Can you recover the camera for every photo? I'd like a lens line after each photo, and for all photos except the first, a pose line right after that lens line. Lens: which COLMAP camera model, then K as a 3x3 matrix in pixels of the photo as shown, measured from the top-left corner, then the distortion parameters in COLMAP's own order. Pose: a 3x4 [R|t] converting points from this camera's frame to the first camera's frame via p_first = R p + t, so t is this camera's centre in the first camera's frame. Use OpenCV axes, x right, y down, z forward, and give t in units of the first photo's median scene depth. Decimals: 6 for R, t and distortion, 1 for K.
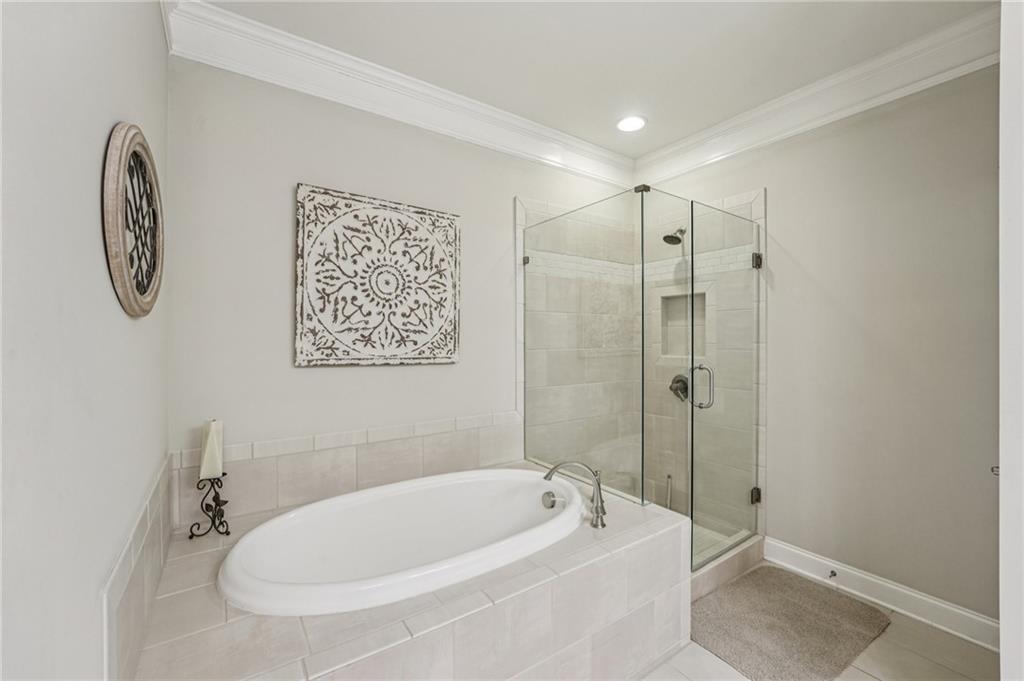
lens RADIAL K [[418.5, 0, 507.2], [0, 418.5, 341.1], [0, 0, 1]] dist [-0.013148, 0.000918]
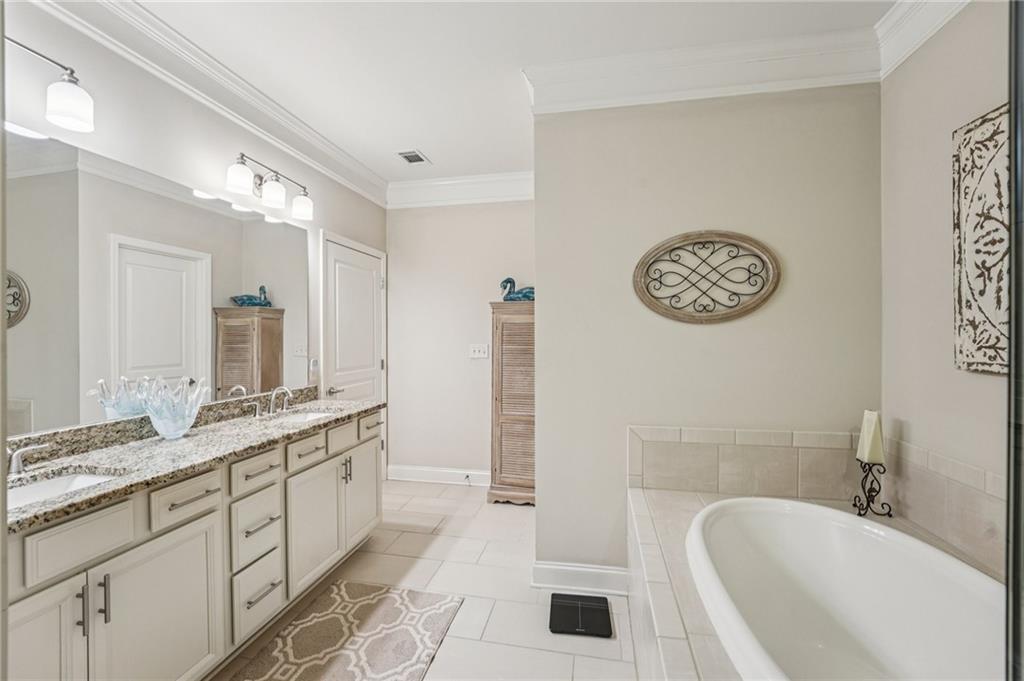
lens RADIAL K [[418.5, 0, 514.0], [0, 418.5, 336.5], [0, 0, 1]] dist [-0.013148, 0.000918]
pose [[-0.706384, 0.004539, -0.707815, 0.585897], [-0.000353, 0.999977, 0.006765, -0.005065], [0.707829, 0.005028, -0.706366, 0.918987]]
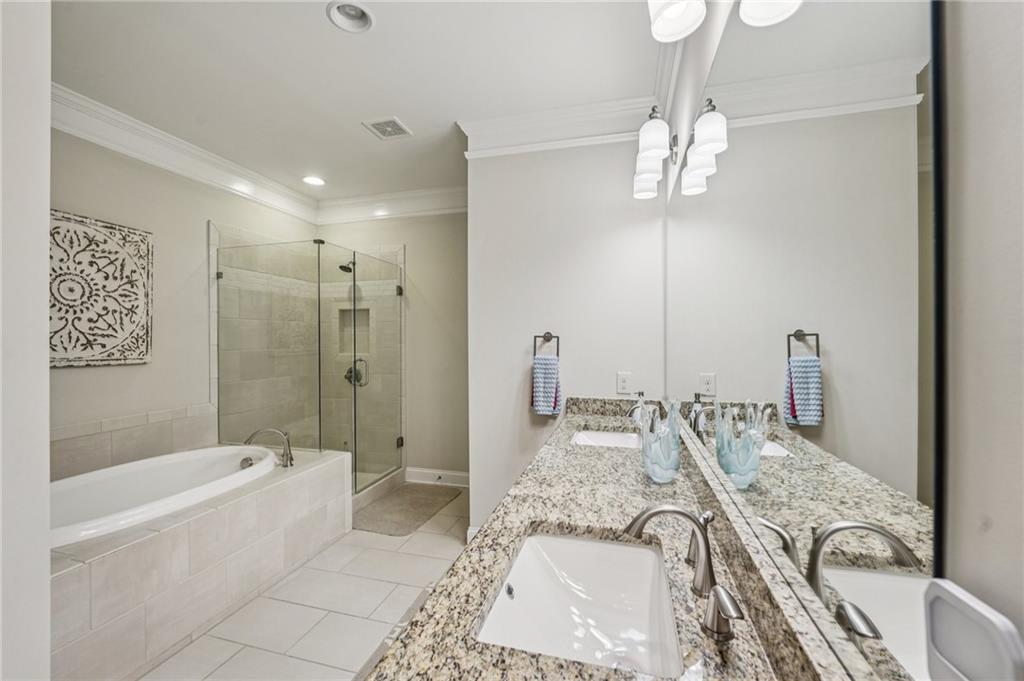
lens RADIAL K [[418.5, 0, 508.9], [0, 418.5, 340.5], [0, 0, 1]] dist [-0.013148, 0.000918]
pose [[0.761675, -0.002800, 0.647954, -0.124353], [0.005219, 0.999985, -0.001815, -0.002374], [-0.647939, 0.004764, 0.761678, -0.562075]]
